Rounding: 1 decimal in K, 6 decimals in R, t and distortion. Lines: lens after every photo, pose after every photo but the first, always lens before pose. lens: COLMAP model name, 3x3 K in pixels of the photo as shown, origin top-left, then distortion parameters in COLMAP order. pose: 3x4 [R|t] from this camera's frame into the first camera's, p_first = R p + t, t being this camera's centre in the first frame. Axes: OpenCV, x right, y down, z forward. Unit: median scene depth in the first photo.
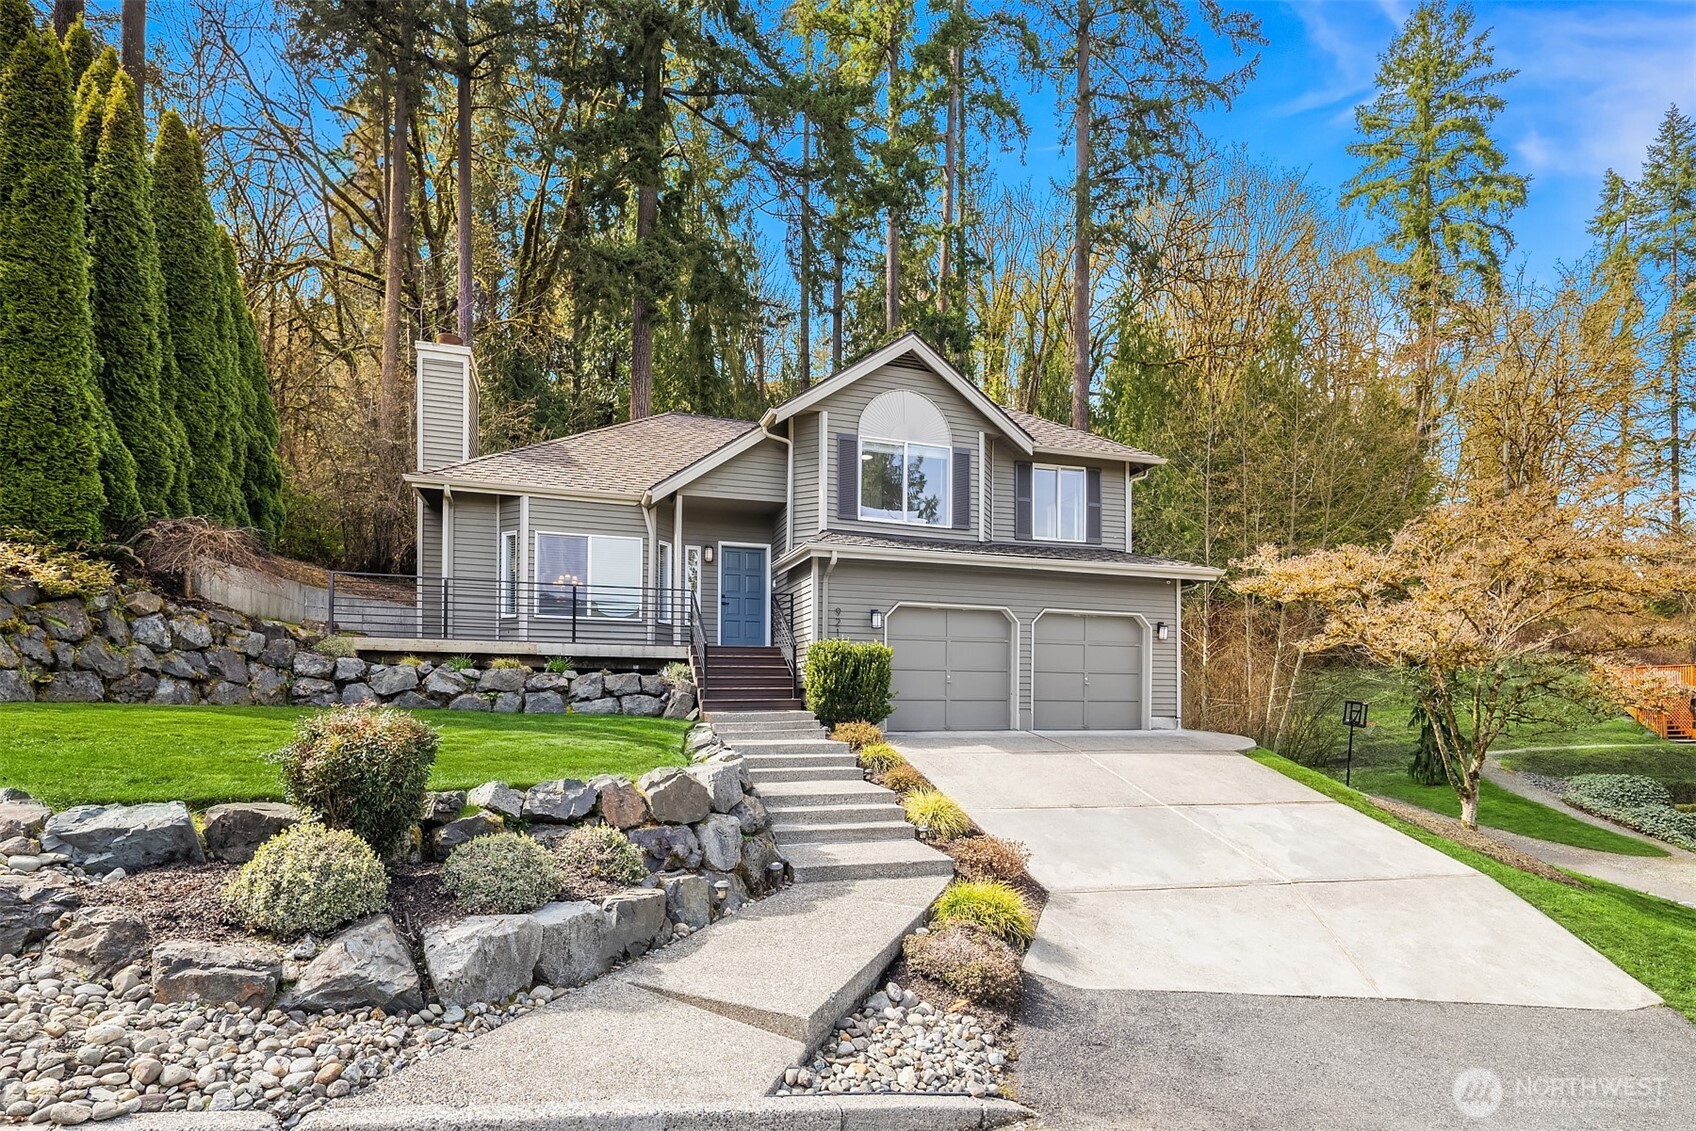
lens RADIAL K [[857.7, 0, 855.4], [0, 857.7, 539.1], [0, 0, 1]] dist [0.000325, 0.000160]
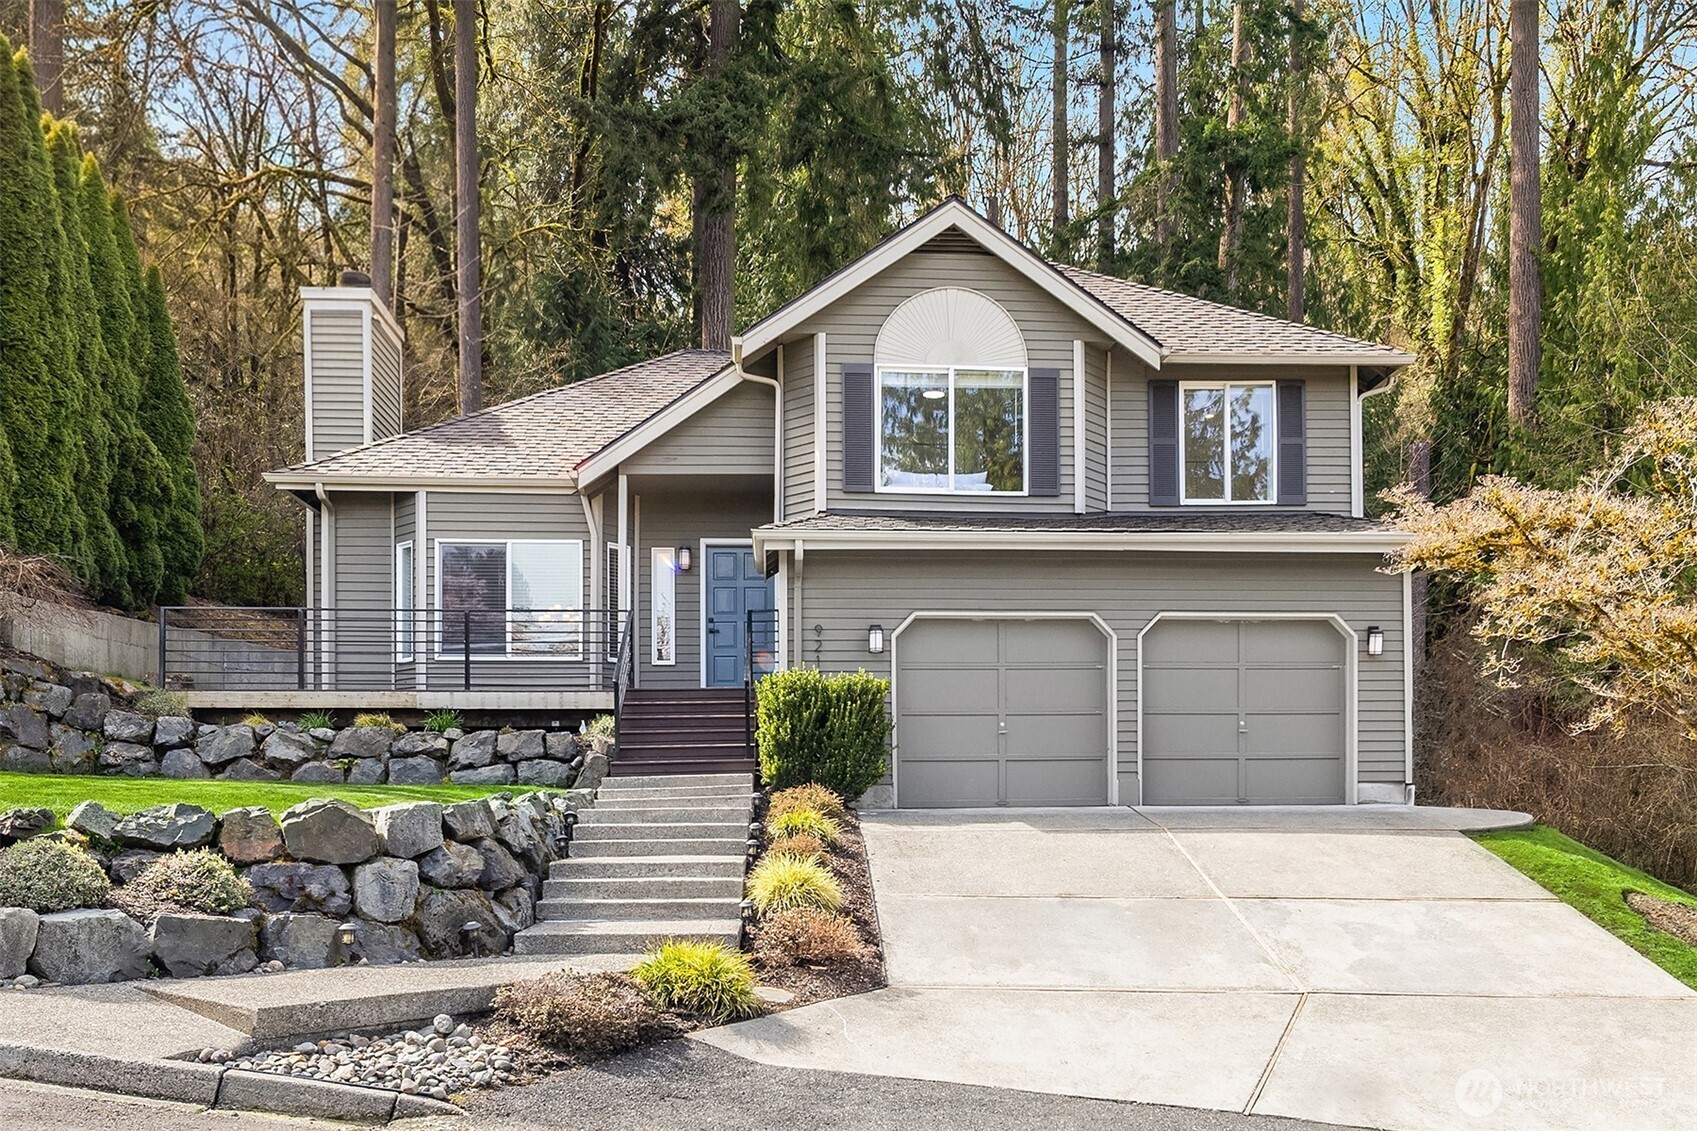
lens RADIAL K [[1505.3, 0, 848.4], [0, 1505.3, 508.3], [0, 0, 1]] dist [0.001137, -0.003045]
pose [[0.965555, -0.066468, -0.251568, 0.302395], [0.060426, 0.997670, -0.031675, 0.027789], [0.253087, 0.015383, 0.967321, -0.134031]]
